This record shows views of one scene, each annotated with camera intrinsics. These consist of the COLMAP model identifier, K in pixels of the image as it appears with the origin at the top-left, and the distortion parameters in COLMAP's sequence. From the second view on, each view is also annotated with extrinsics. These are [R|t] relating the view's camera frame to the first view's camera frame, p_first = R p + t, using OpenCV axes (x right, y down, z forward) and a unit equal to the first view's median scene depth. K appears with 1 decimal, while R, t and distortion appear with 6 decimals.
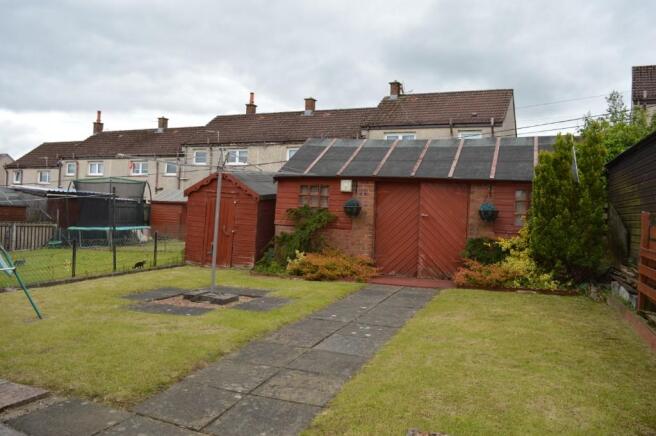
lens RADIAL K [[520.4, 0, 328.0], [0, 520.4, 218.0], [0, 0, 1]] dist [-0.095276, 0.008635]
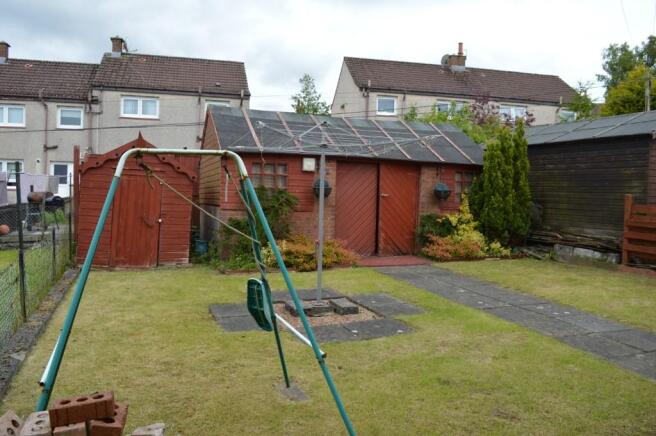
lens RADIAL K [[520.4, 0, 328.0], [0, 520.4, 218.0], [0, 0, 1]] dist [-0.095276, 0.008635]
pose [[0.747514, -0.052467, 0.662171, -0.535318], [0.009601, 0.997625, 0.068209, -0.029007], [-0.664177, -0.044630, 0.746242, 0.277087]]
